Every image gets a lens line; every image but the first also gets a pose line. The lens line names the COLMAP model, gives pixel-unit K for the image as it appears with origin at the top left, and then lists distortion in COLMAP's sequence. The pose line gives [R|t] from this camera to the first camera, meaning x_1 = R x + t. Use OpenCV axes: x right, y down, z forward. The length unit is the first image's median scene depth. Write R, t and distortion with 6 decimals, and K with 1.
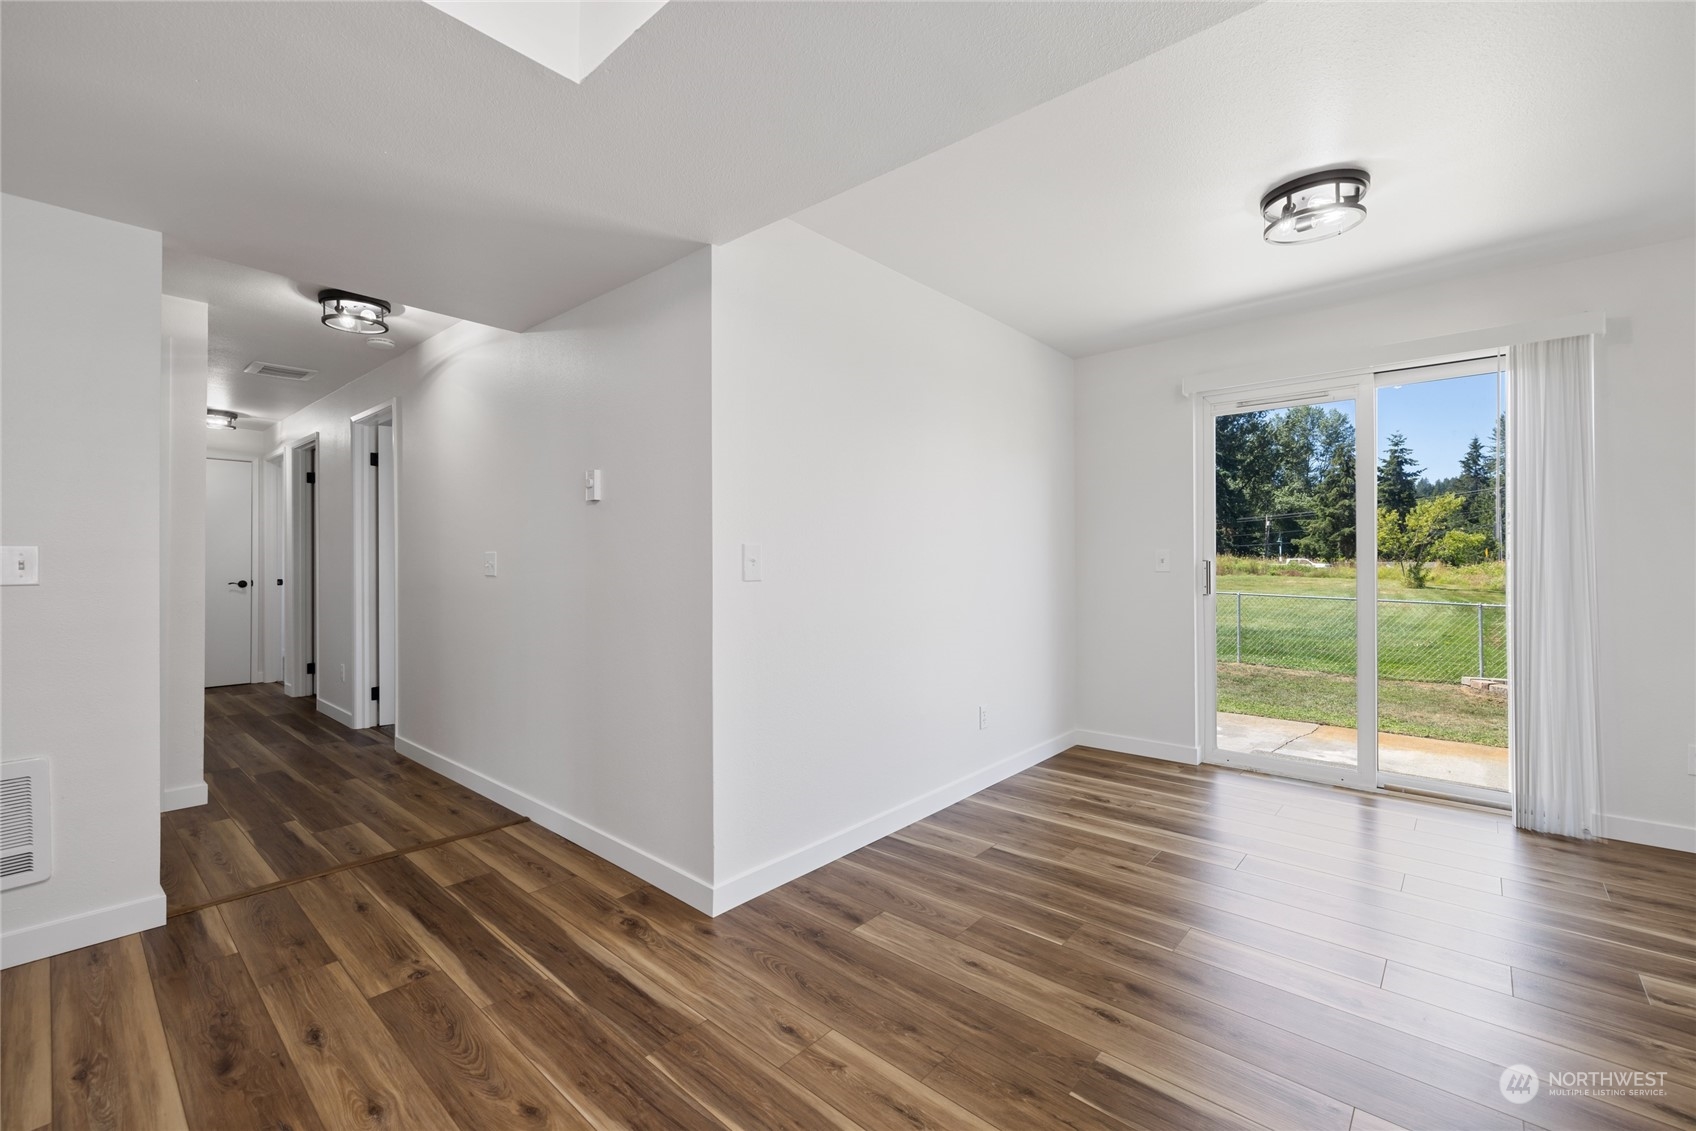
lens RADIAL K [[711.7, 0, 822.2], [0, 711.7, 557.8], [0, 0, 1]] dist [0.000120, 0.000443]
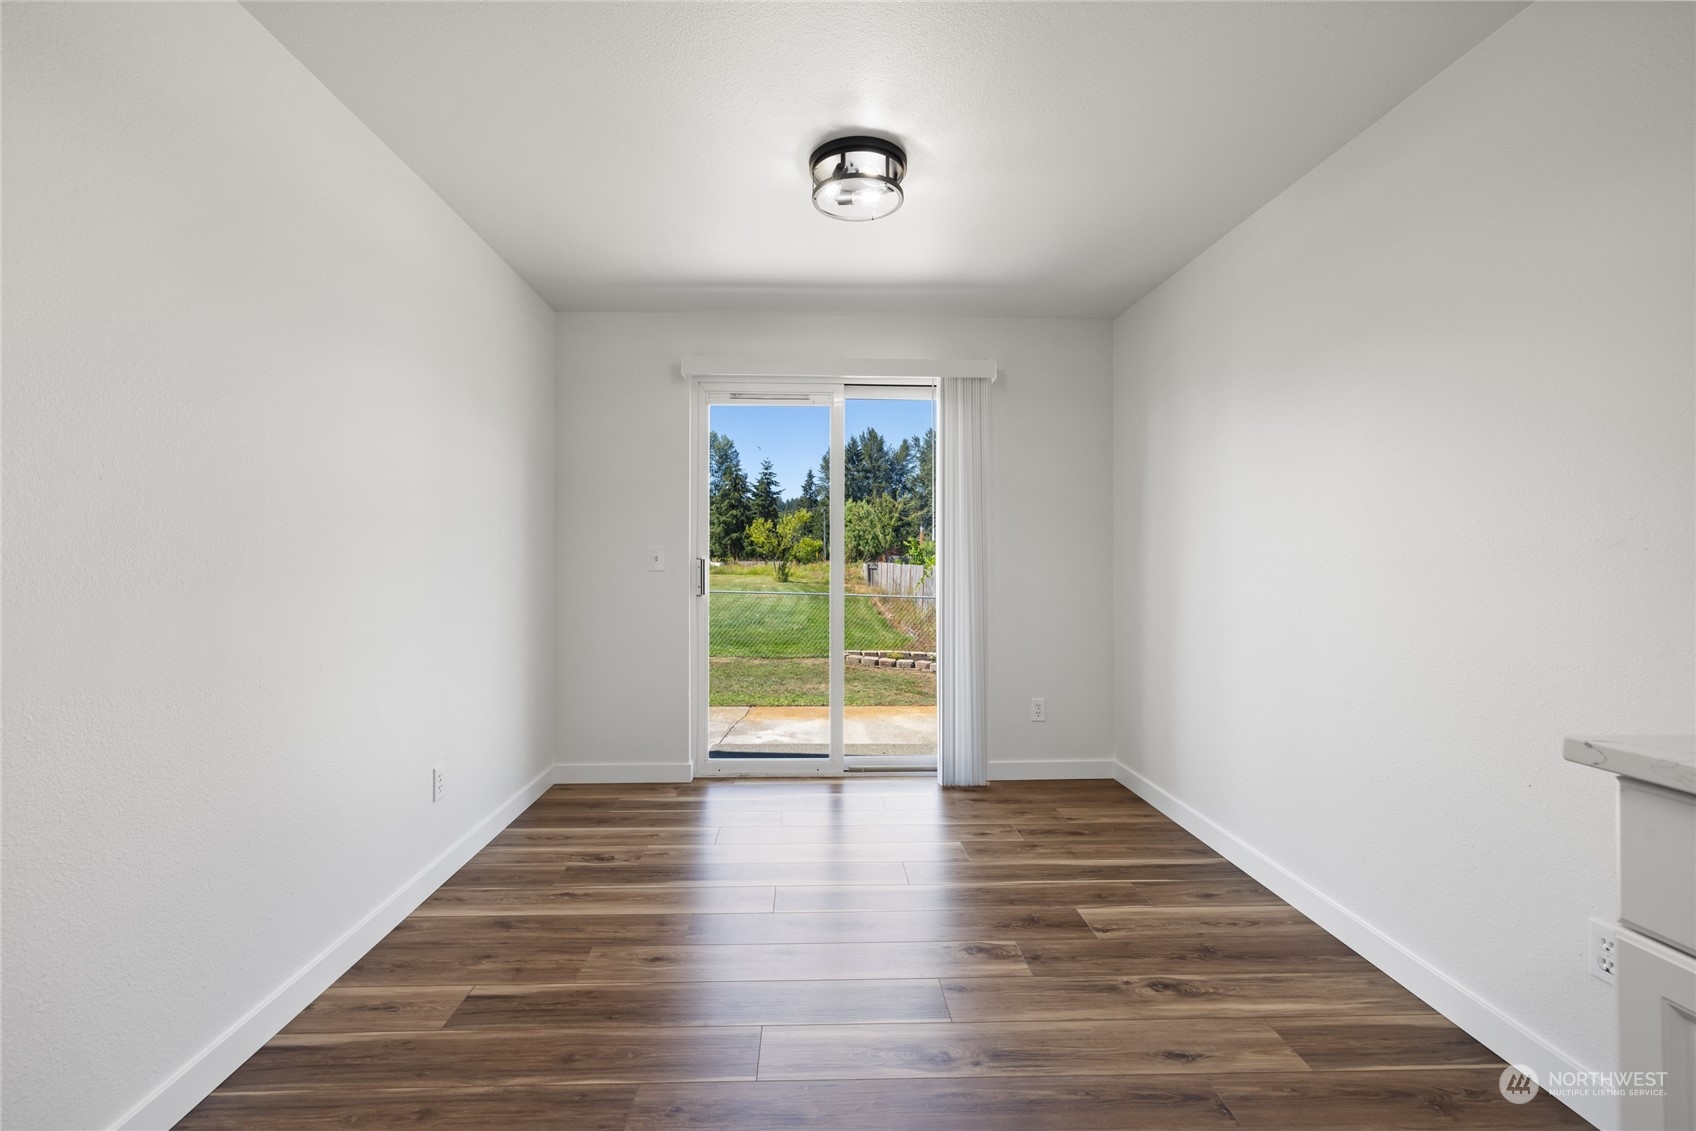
lens RADIAL K [[713.0, 0, 827.3], [0, 713.0, 551.5], [0, 0, 1]] dist [0.001266, 0.000513]
pose [[0.716185, 0.011226, 0.697820, 0.010078], [-0.005805, 0.999932, -0.010128, 0.003441], [-0.697886, 0.003203, 0.716202, 0.237839]]
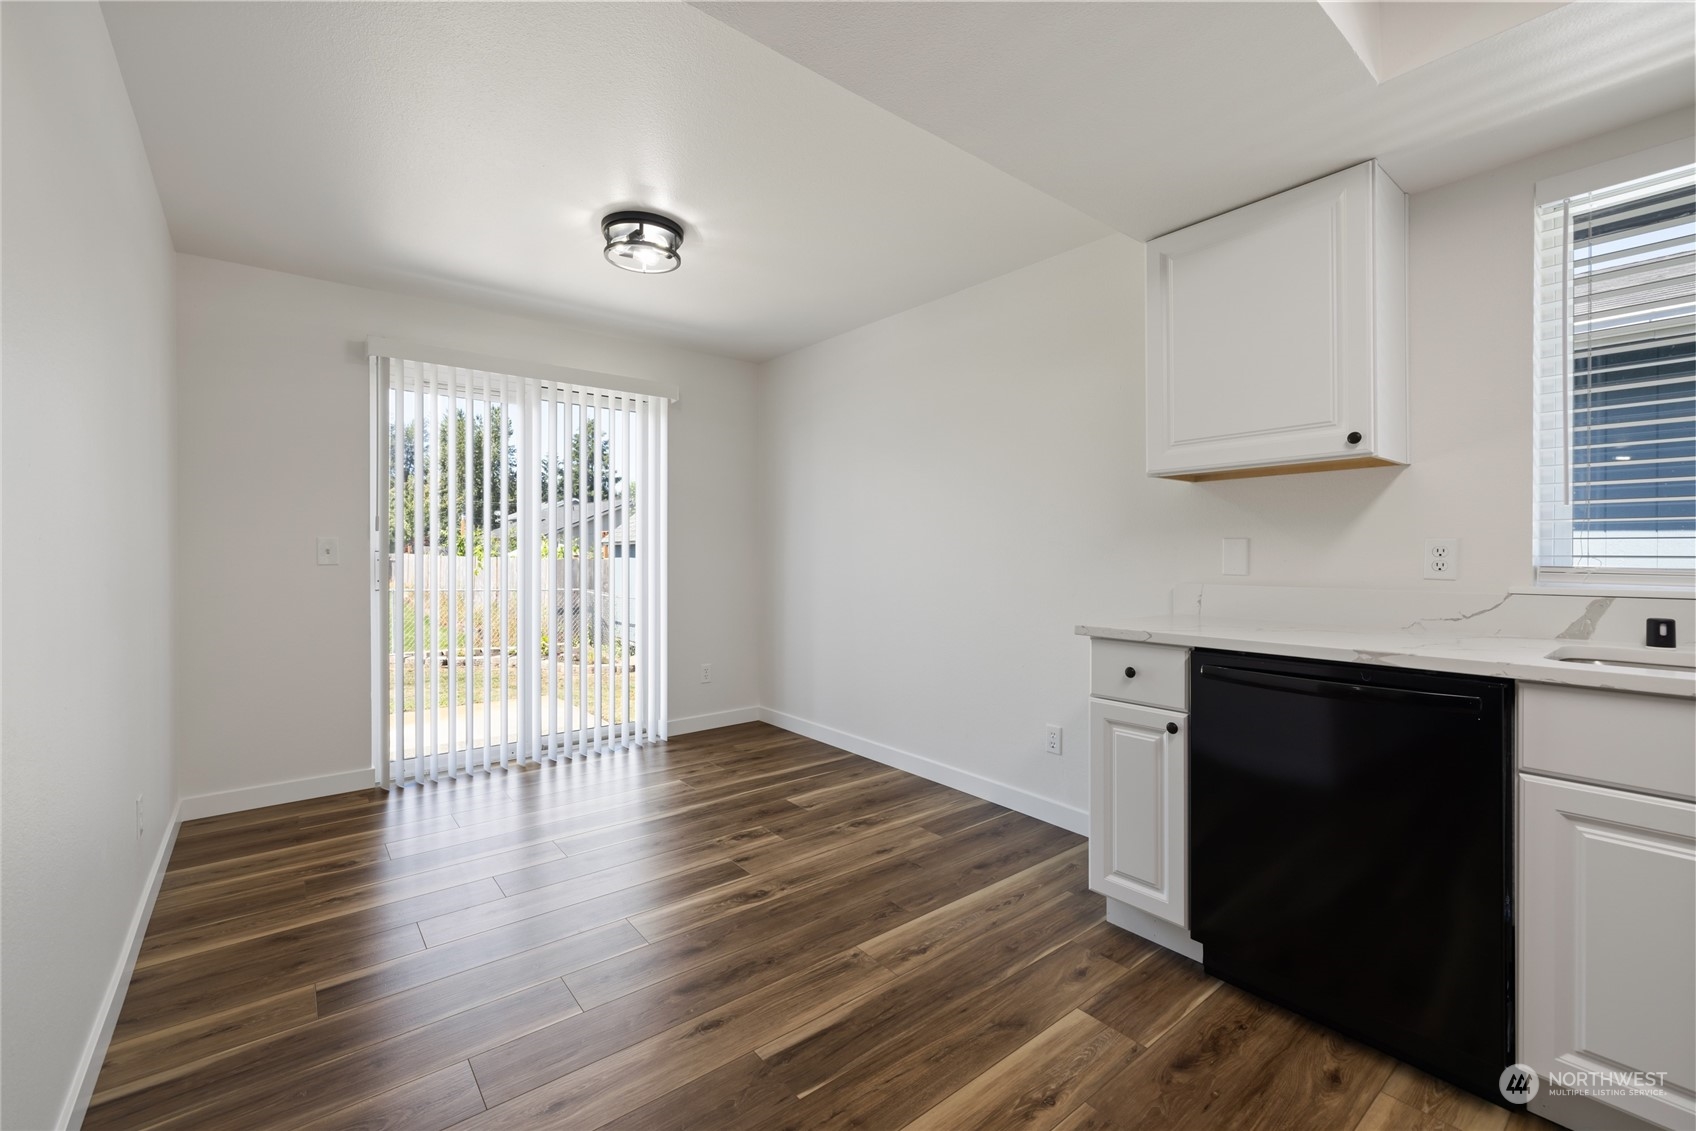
lens RADIAL K [[713.0, 0, 827.3], [0, 713.0, 551.5], [0, 0, 1]] dist [0.001266, 0.000513]
pose [[0.161233, 0.001089, 0.986916, -0.260860], [-0.005376, 0.999986, -0.000225, 0.002380], [-0.986902, -0.005270, 0.161236, 0.345823]]
